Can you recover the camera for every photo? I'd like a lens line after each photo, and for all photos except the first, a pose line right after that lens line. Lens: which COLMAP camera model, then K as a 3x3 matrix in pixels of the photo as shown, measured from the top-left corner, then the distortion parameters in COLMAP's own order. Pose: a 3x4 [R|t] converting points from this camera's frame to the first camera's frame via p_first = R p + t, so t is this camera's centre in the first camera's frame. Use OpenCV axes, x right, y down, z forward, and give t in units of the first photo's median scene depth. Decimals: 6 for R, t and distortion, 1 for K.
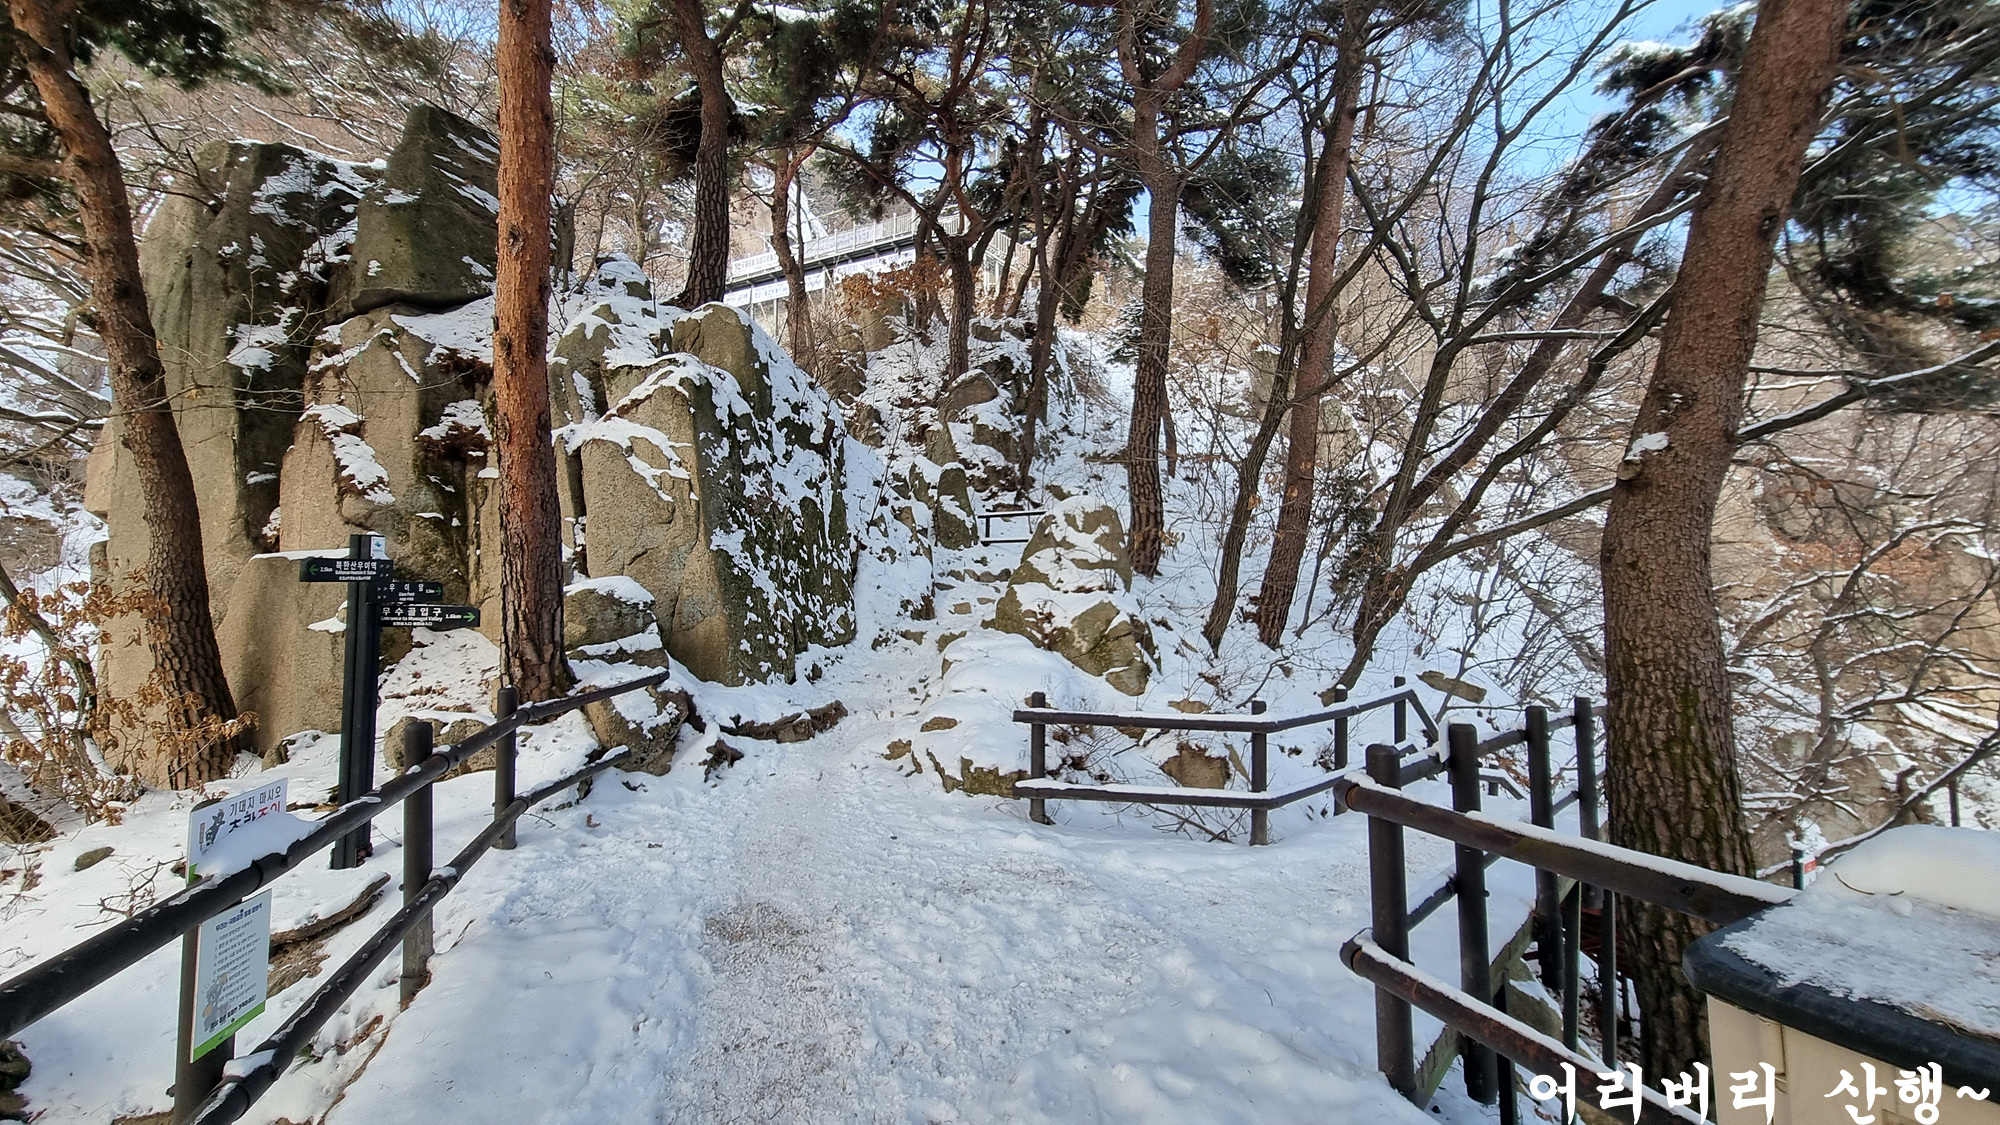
lens RADIAL K [[810.4, 0, 988.7], [0, 810.4, 564.2], [0, 0, 1]] dist [0.000948, 0.000128]
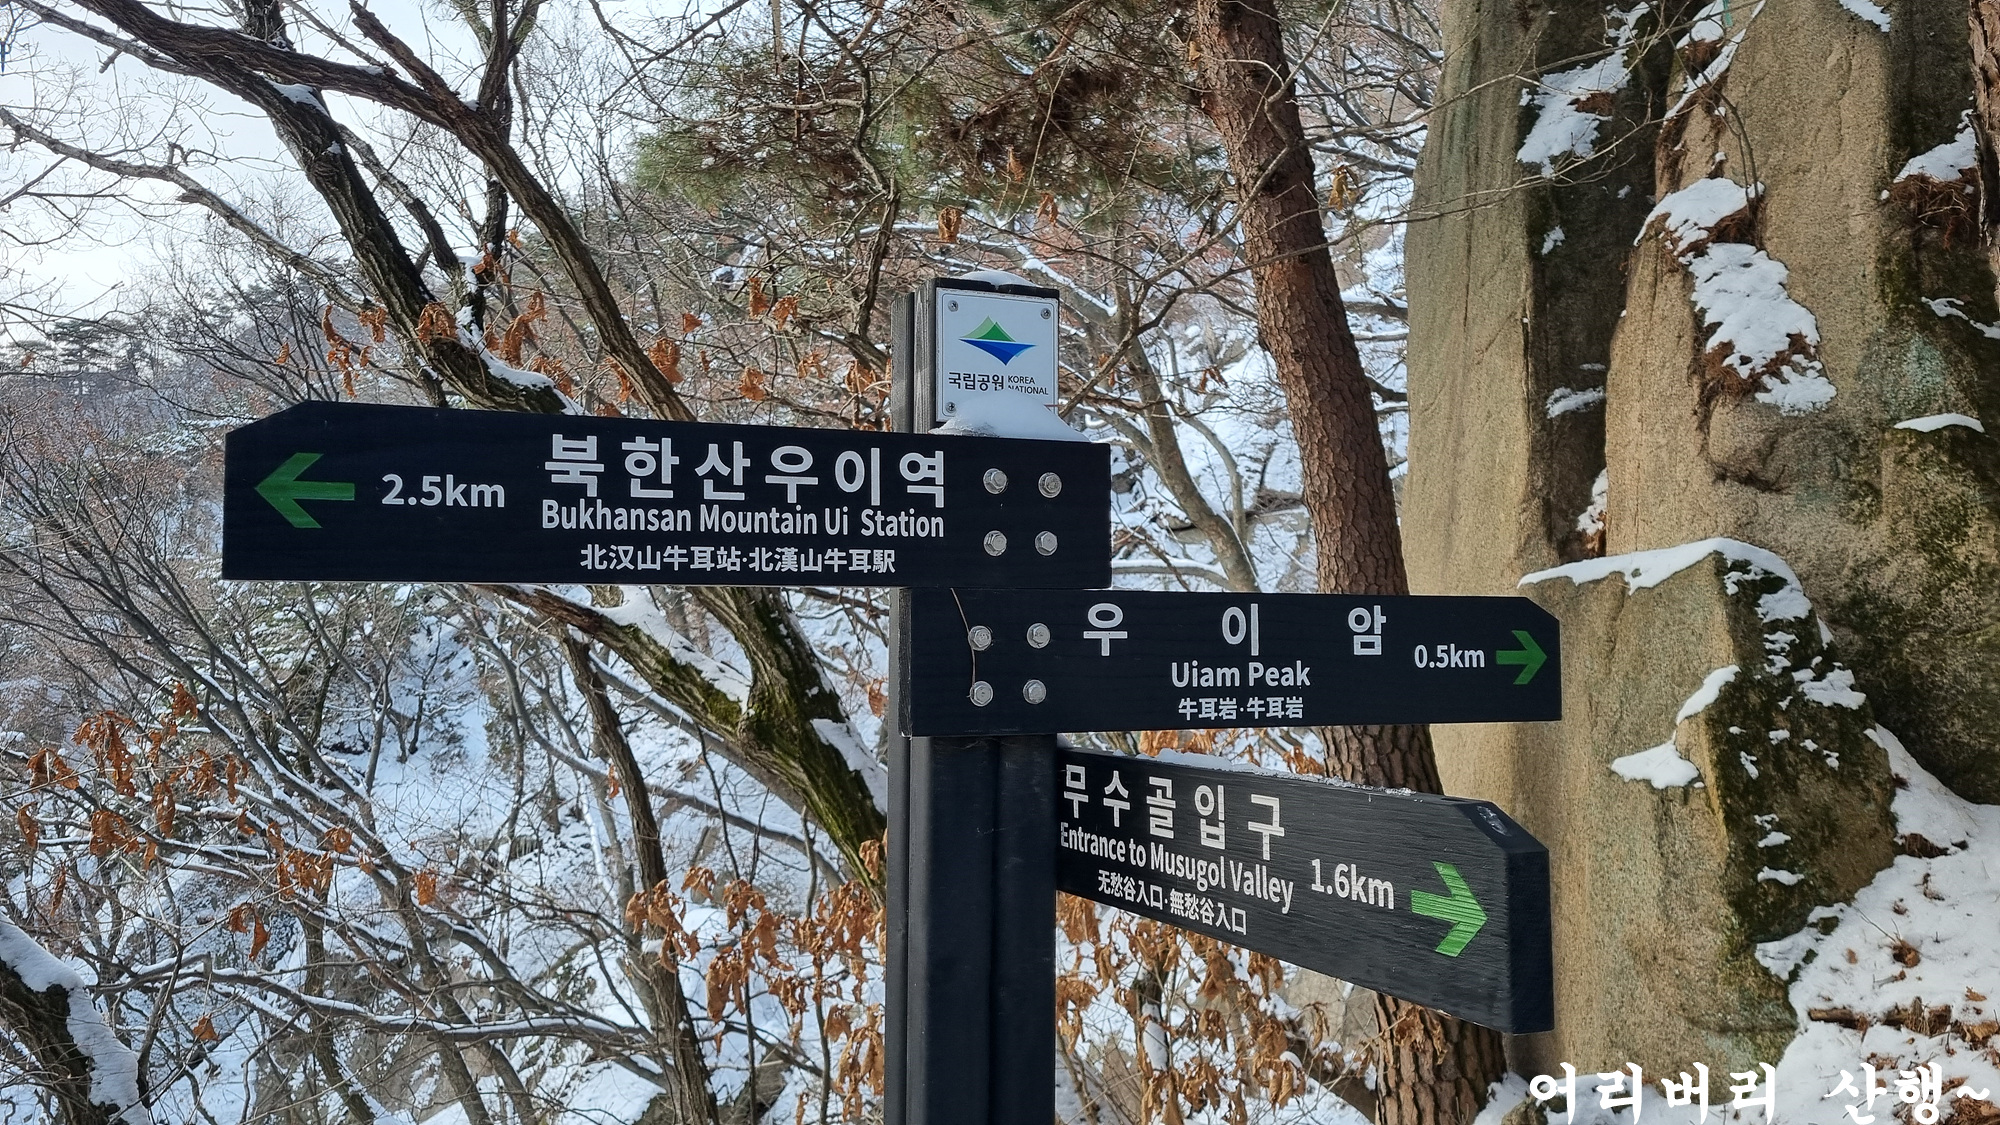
lens RADIAL K [[1502.6, 0, 996.8], [0, 1502.6, 555.8], [0, 0, 1]] dist [0.042776, -0.002678]
pose [[0.316450, -0.067928, -0.946174, -0.256278], [0.026799, 0.997675, -0.062663, 0.017216], [0.948231, -0.005527, 0.317535, 0.477581]]
